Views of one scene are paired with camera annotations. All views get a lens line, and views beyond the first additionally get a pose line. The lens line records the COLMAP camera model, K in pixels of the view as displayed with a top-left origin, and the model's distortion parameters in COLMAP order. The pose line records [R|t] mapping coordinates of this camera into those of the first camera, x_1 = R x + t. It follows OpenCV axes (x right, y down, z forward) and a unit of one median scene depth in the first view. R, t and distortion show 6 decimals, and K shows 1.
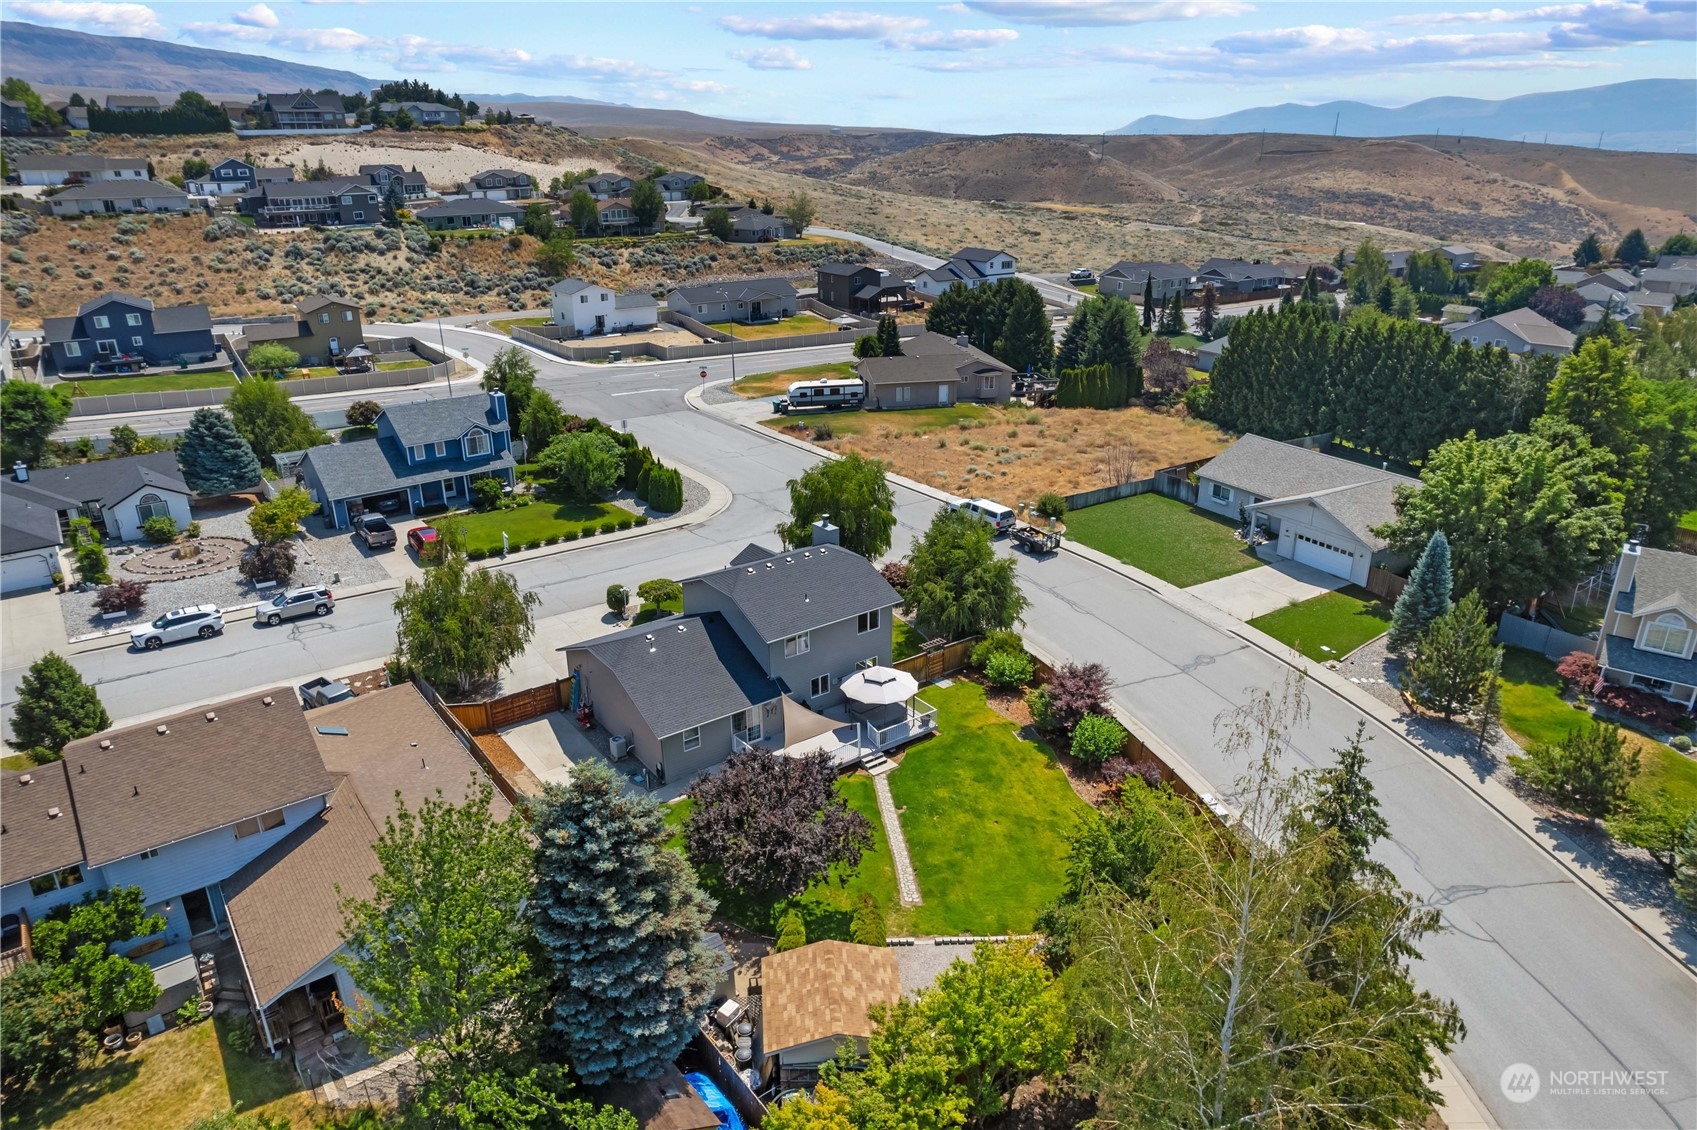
lens RADIAL K [[1104.6, 0, 837.7], [0, 1104.6, 554.6], [0, 0, 1]] dist [-0.085951, 0.079240]
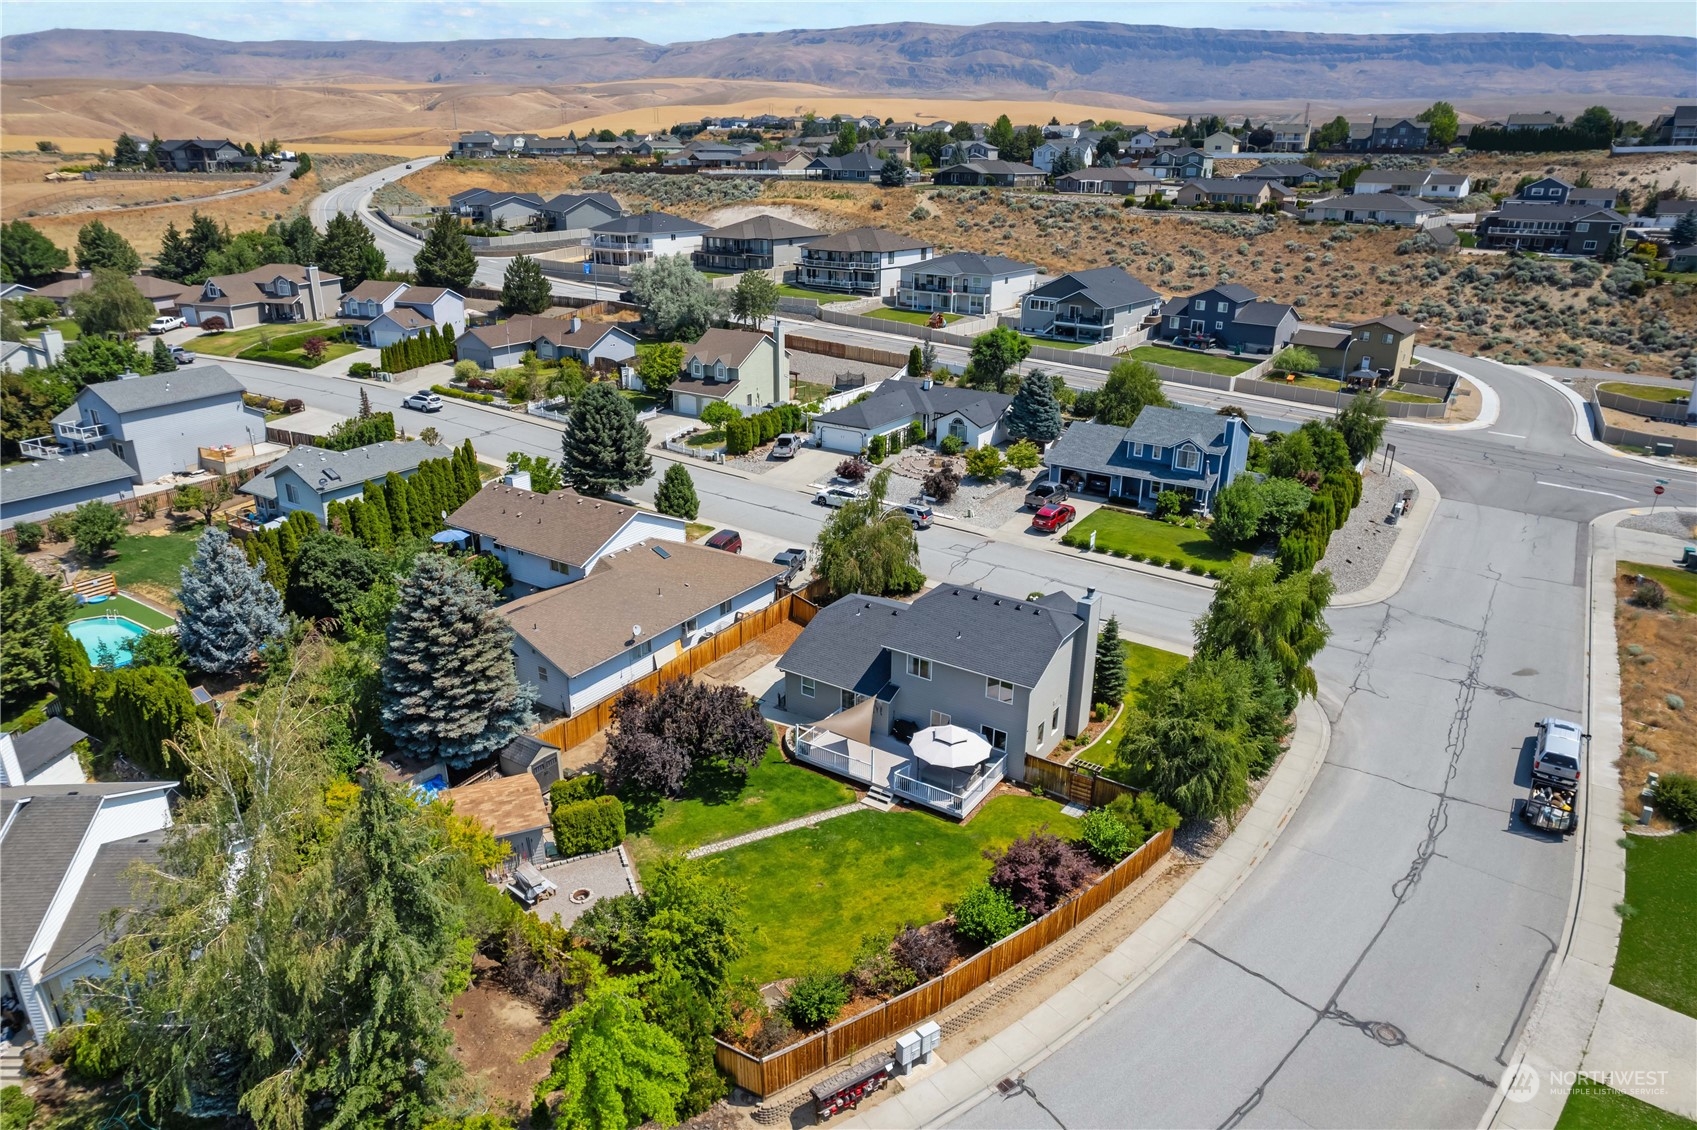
lens RADIAL K [[1084.1, 0, 844.6], [0, 1084.1, 568.3], [0, 0, 1]] dist [-0.079211, 0.072729]
pose [[0.340066, 0.349841, -0.872907, 0.441373], [-0.344153, 0.910134, 0.230686, -0.118159], [0.875165, 0.221965, 0.429904, 0.274657]]
